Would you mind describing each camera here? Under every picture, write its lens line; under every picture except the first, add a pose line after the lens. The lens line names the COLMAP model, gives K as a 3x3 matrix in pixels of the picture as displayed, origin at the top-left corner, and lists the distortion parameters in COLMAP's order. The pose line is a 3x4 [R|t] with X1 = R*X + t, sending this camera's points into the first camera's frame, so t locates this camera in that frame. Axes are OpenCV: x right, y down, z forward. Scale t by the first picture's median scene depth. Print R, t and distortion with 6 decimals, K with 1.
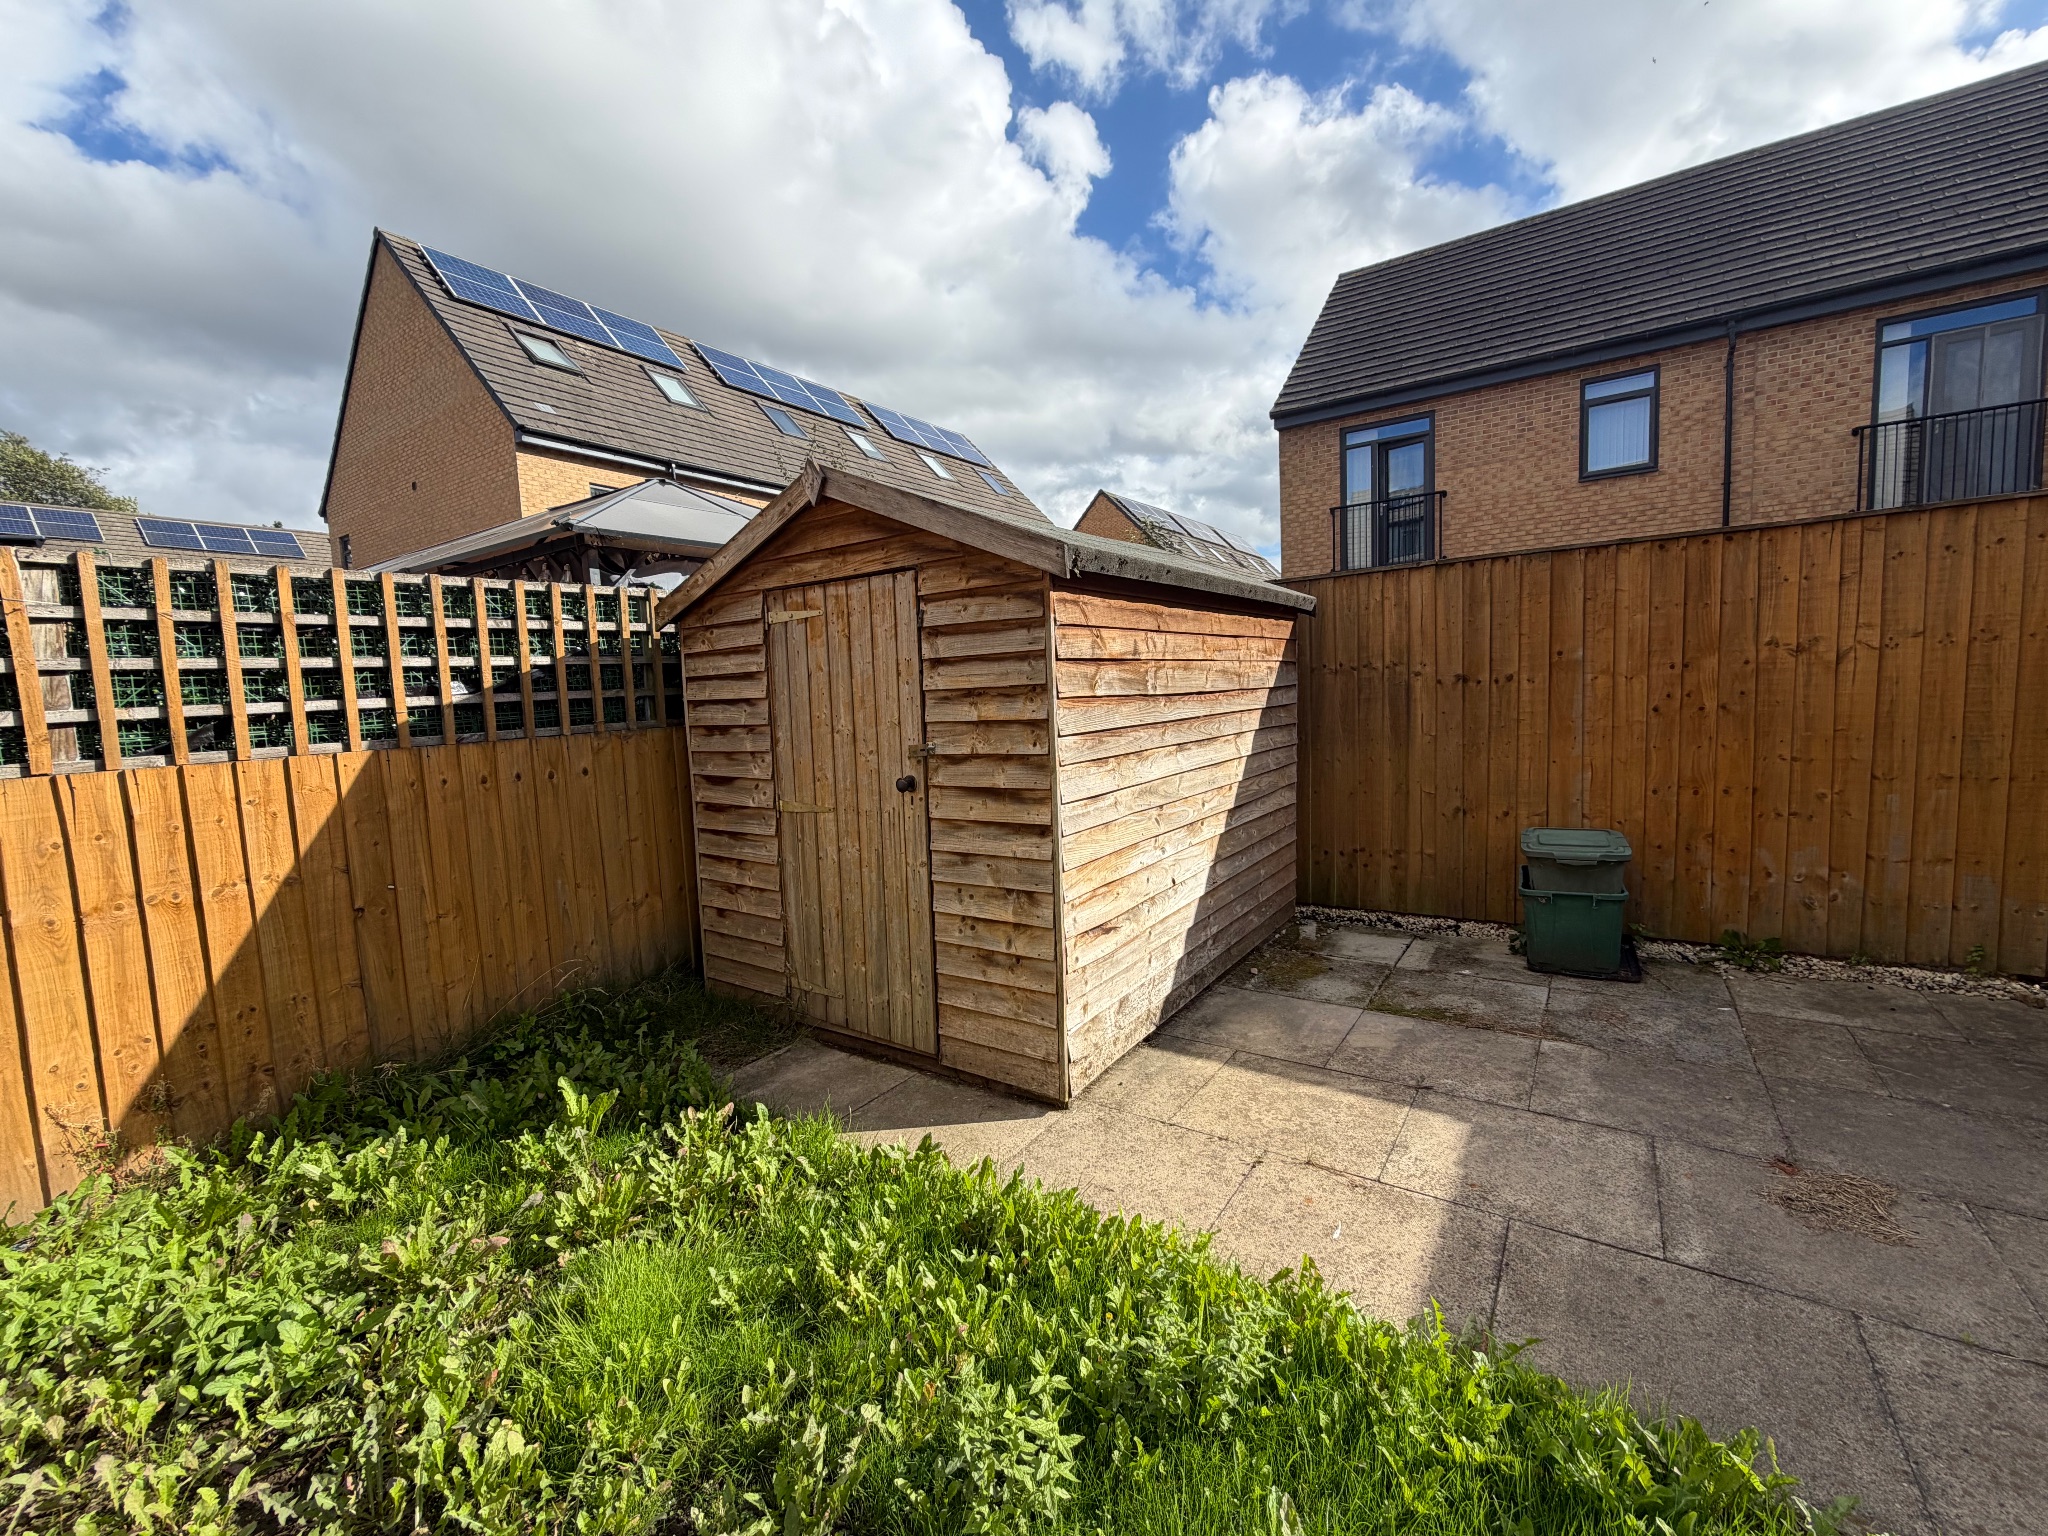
lens RADIAL K [[866.0, 0, 1024.0], [0, 866.0, 768.0], [0, 0, 1]] dist [0.000705, -0.000010]
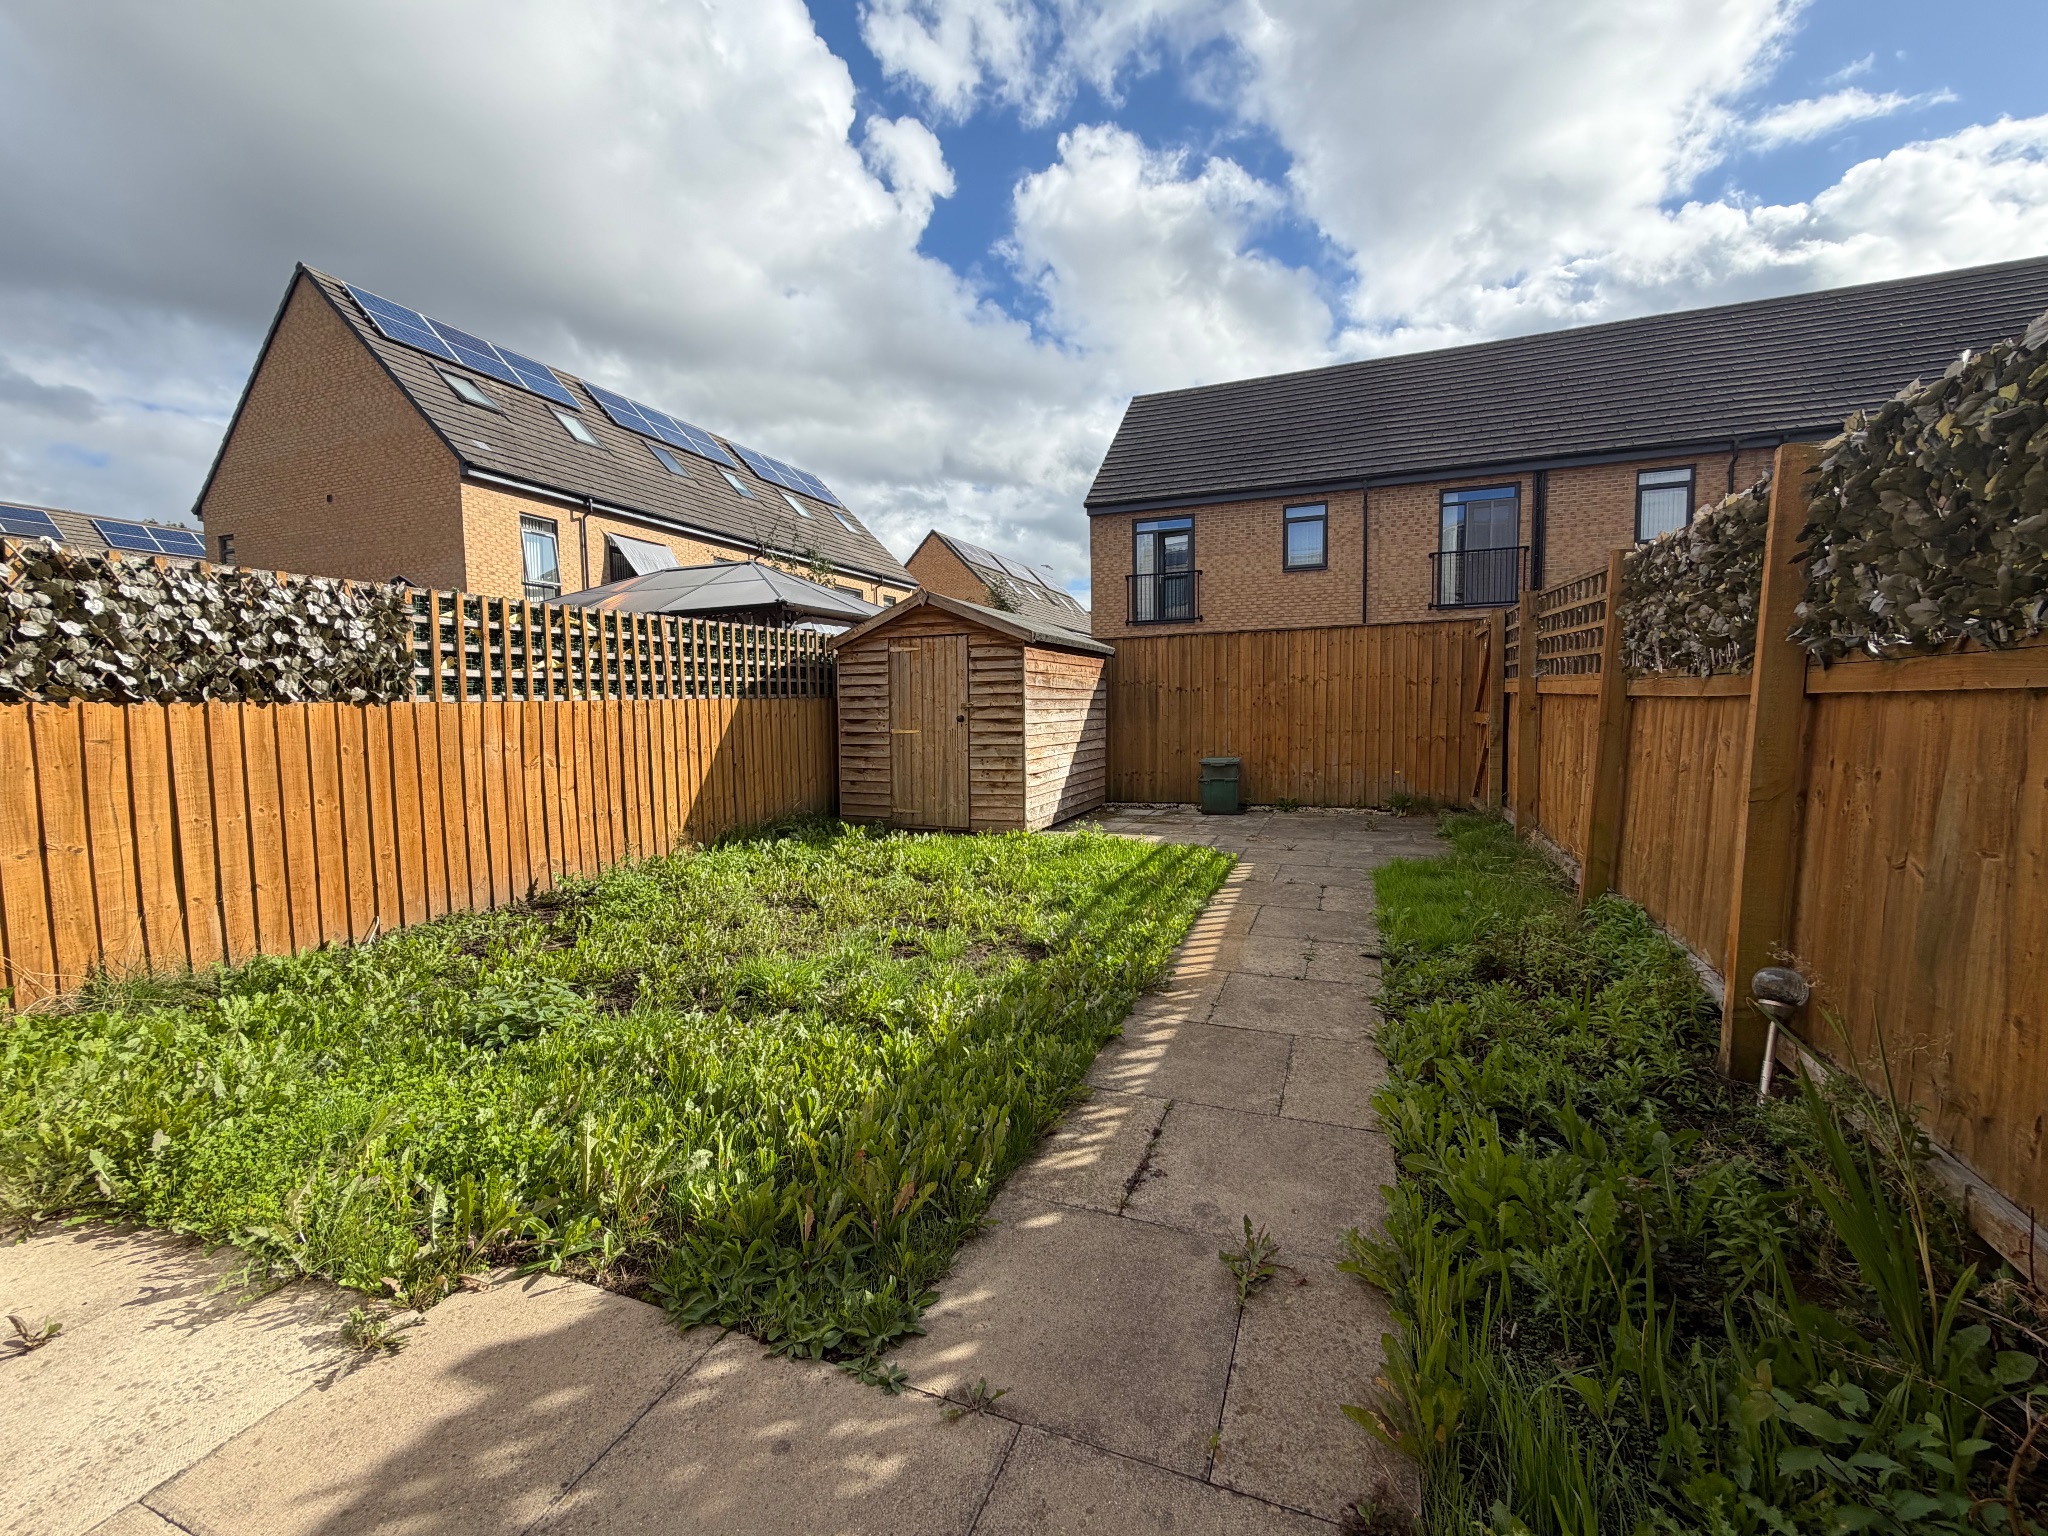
lens RADIAL K [[866.0, 0, 1024.0], [0, 866.0, 768.0], [0, 0, 1]] dist [0.000705, -0.000010]
pose [[0.975672, 0.013705, 0.218806, -0.337944], [-0.007713, 0.999572, -0.028217, 0.155576], [-0.219099, 0.025843, 0.975360, -1.005075]]
